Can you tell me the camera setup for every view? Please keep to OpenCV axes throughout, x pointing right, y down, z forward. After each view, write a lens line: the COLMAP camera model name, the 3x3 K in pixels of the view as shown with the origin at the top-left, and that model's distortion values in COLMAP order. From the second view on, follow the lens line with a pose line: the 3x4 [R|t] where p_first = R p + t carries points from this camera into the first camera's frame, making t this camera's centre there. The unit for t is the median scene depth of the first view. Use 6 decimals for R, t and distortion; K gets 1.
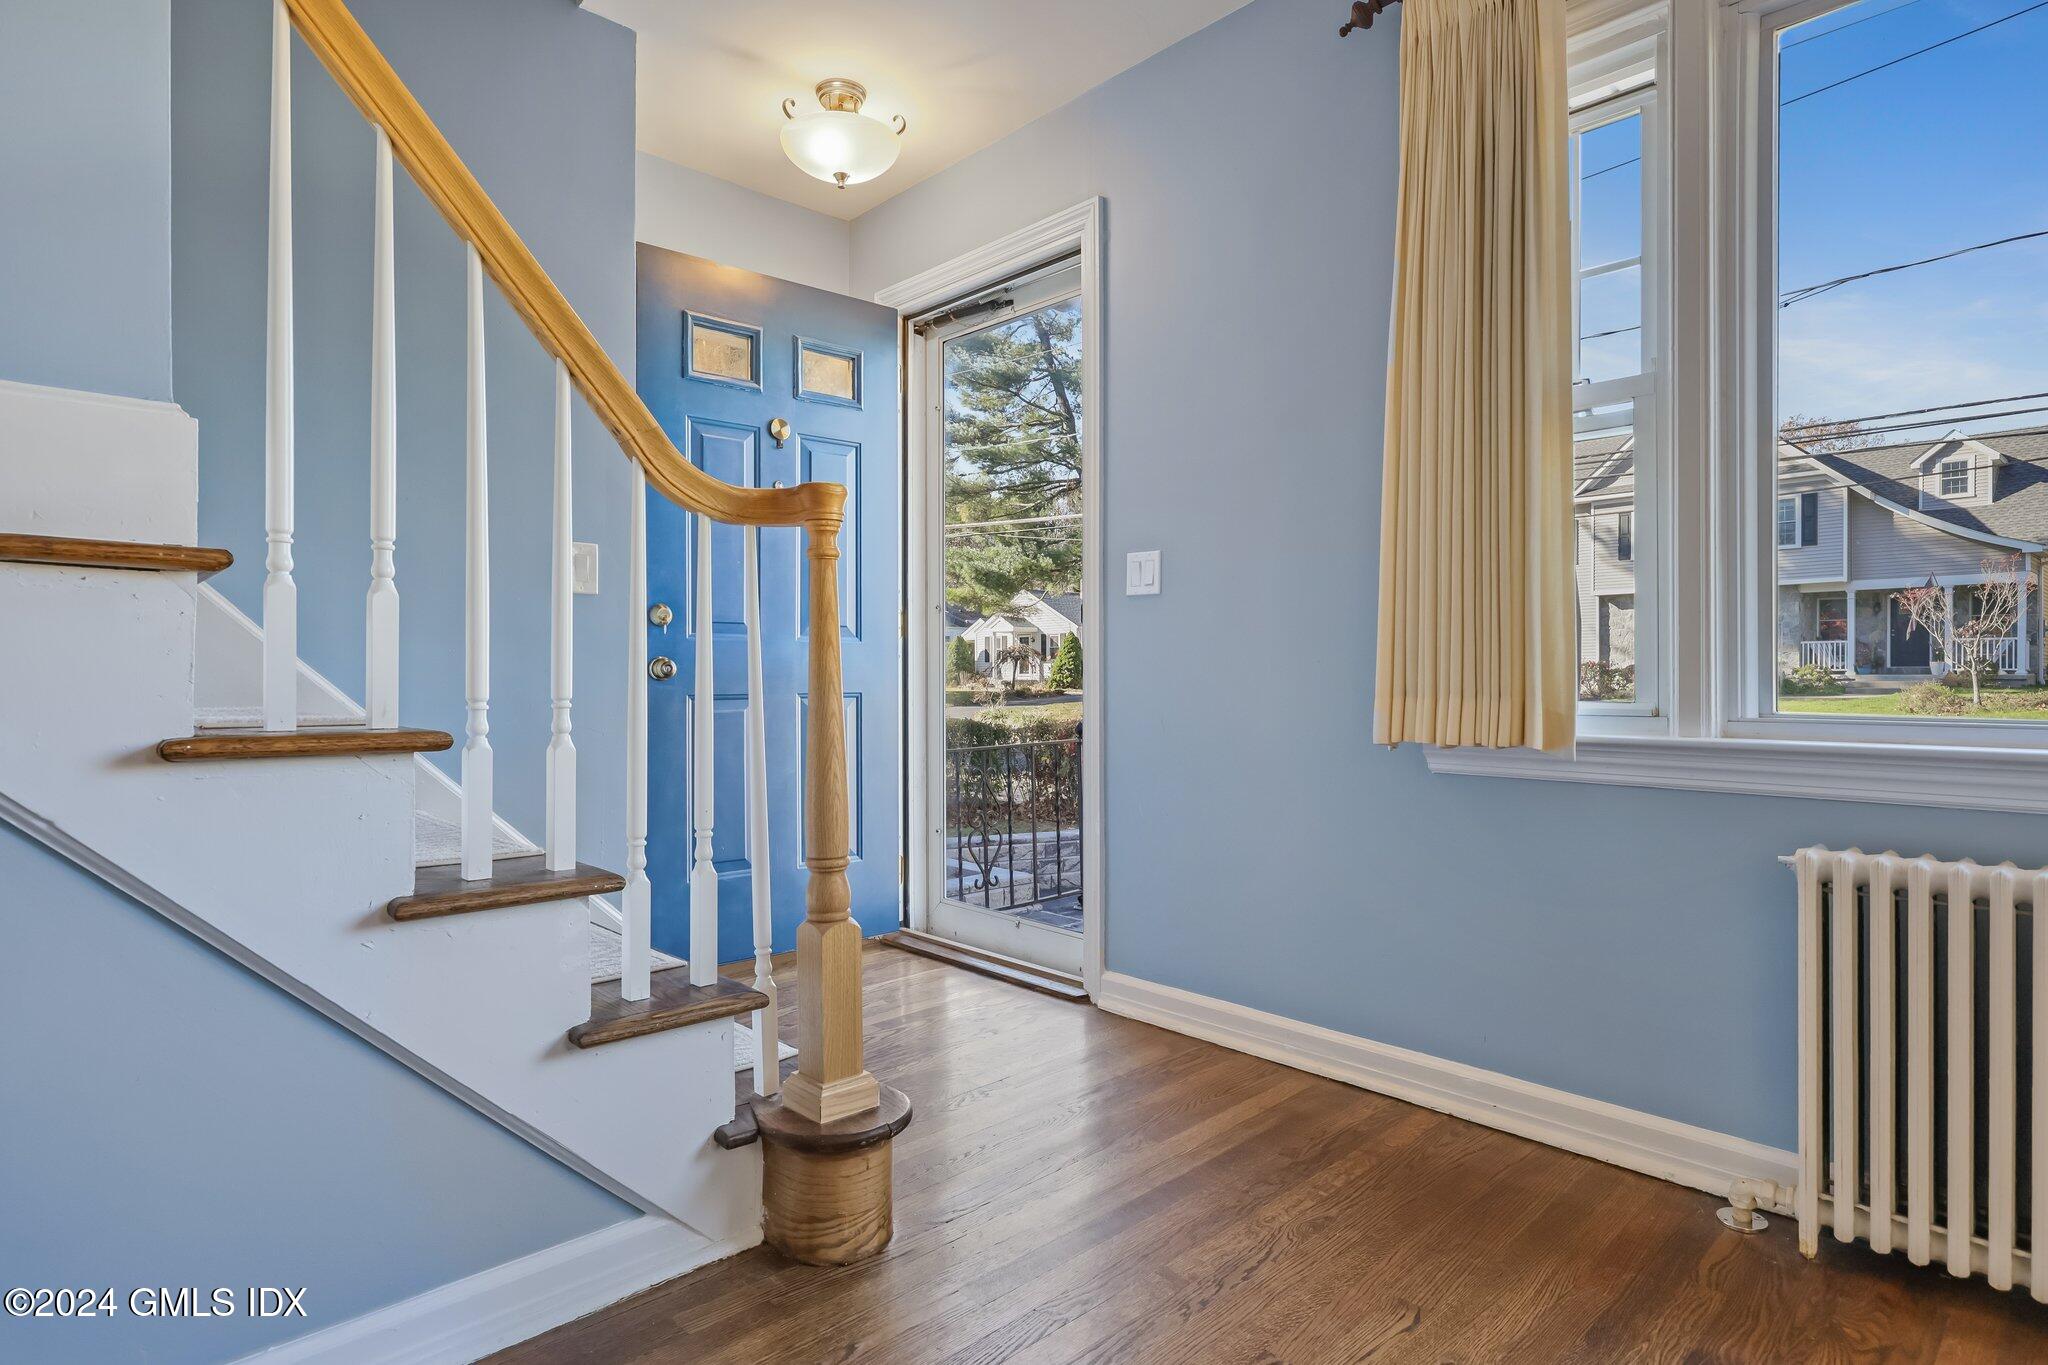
lens RADIAL K [[1072.7, 0, 1041.2], [0, 1072.7, 671.5], [0, 0, 1]] dist [0.001239, 0.000842]
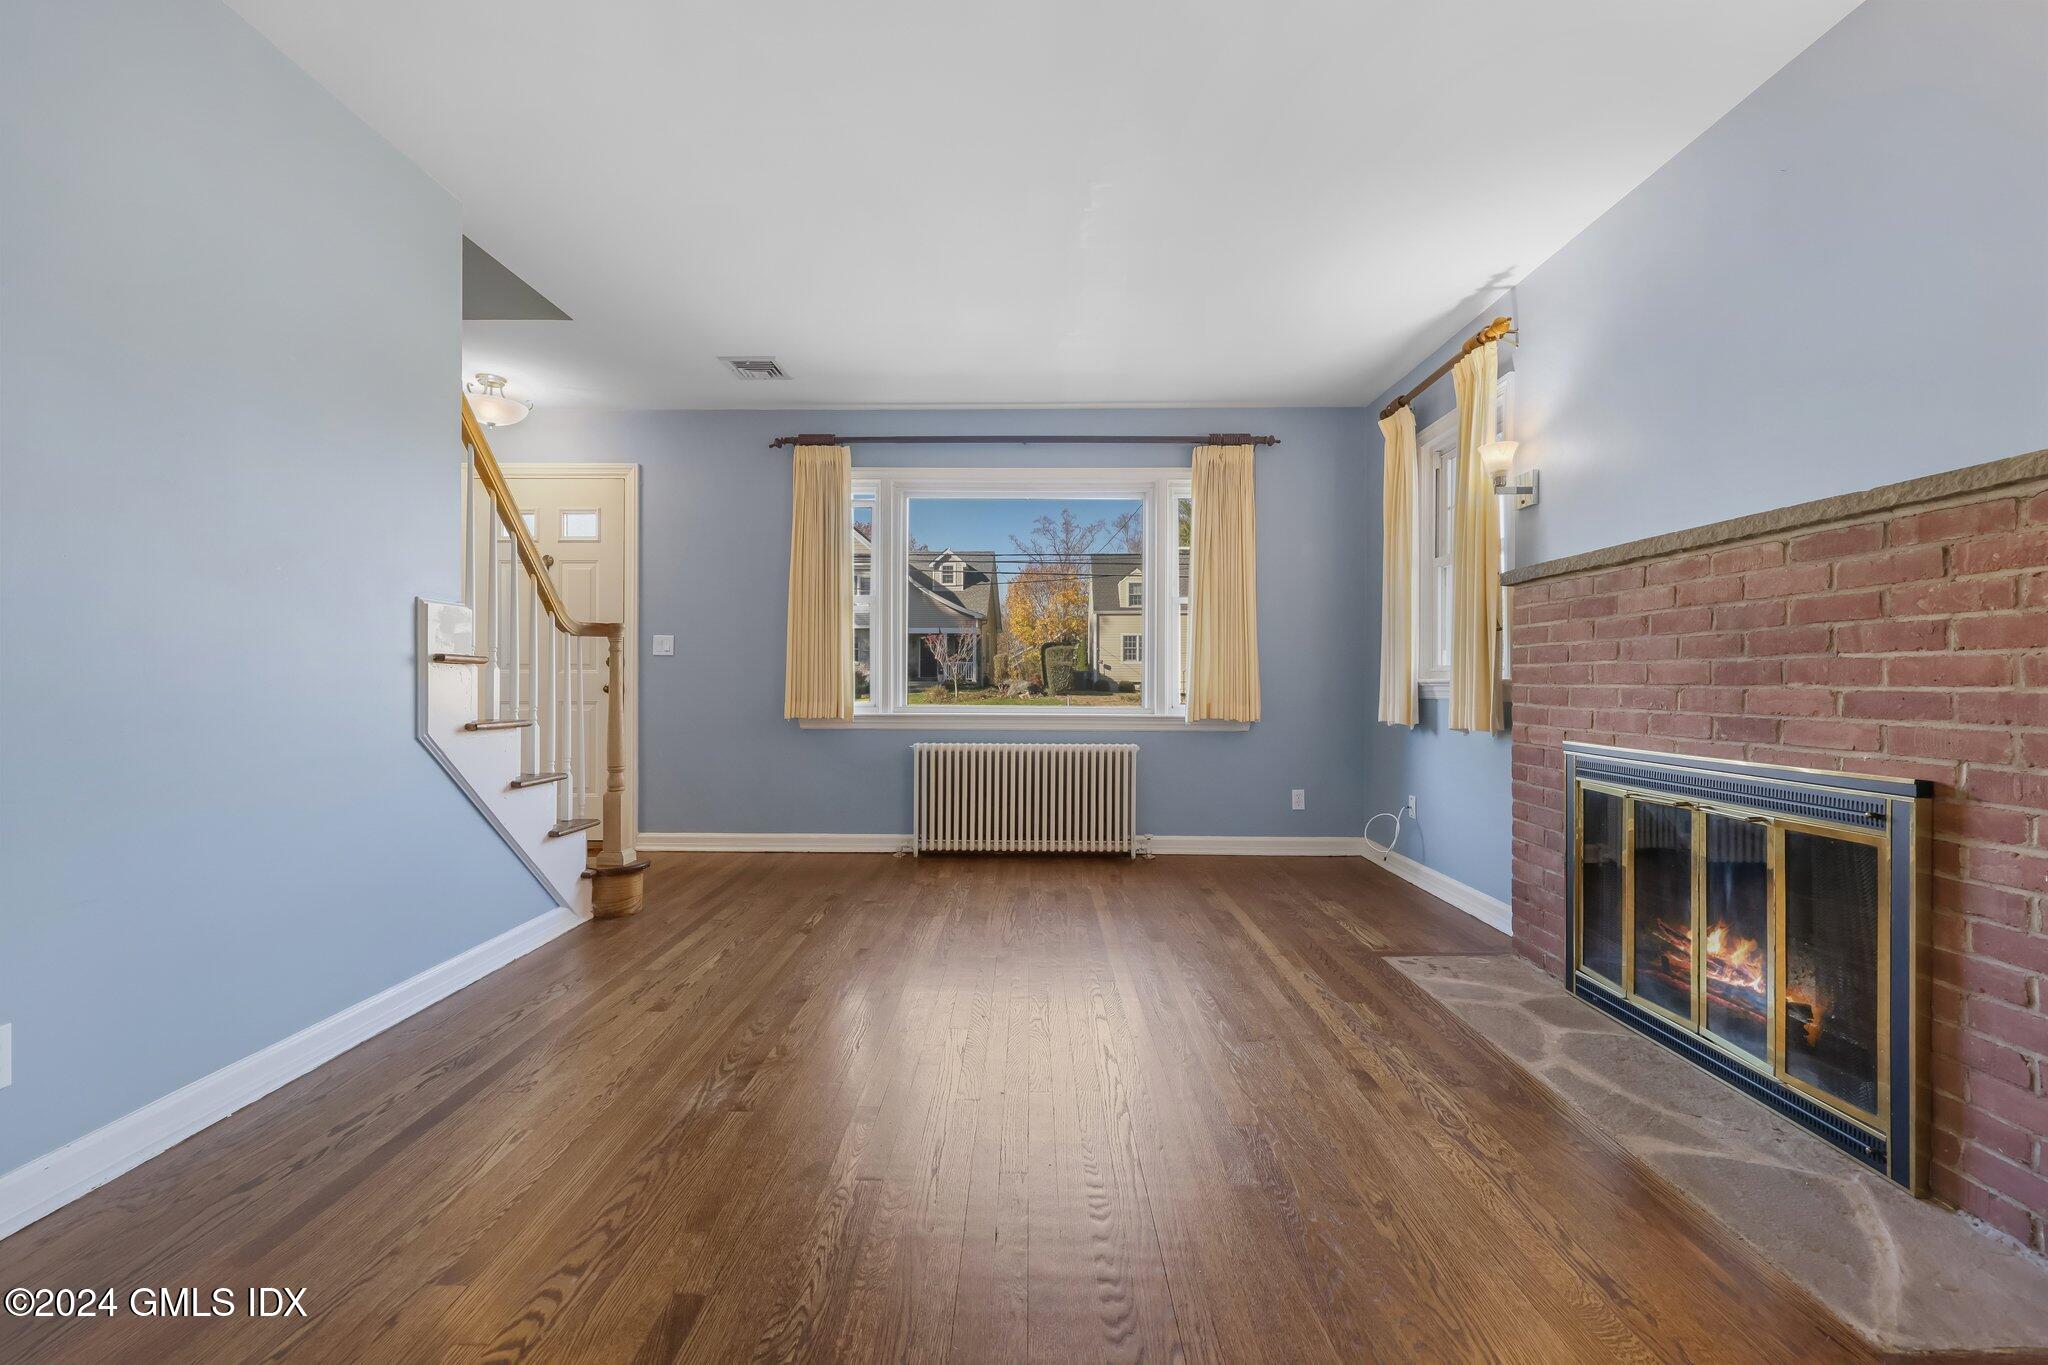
lens RADIAL K [[829.7, 0, 1027.7], [0, 829.7, 676.7], [0, 0, 1]] dist [-0.000979, -0.000044]
pose [[0.695194, 0.007960, 0.718778, -0.754627], [-0.008847, 0.999958, -0.002517, -0.037604], [-0.718768, -0.004609, 0.695235, -0.878081]]
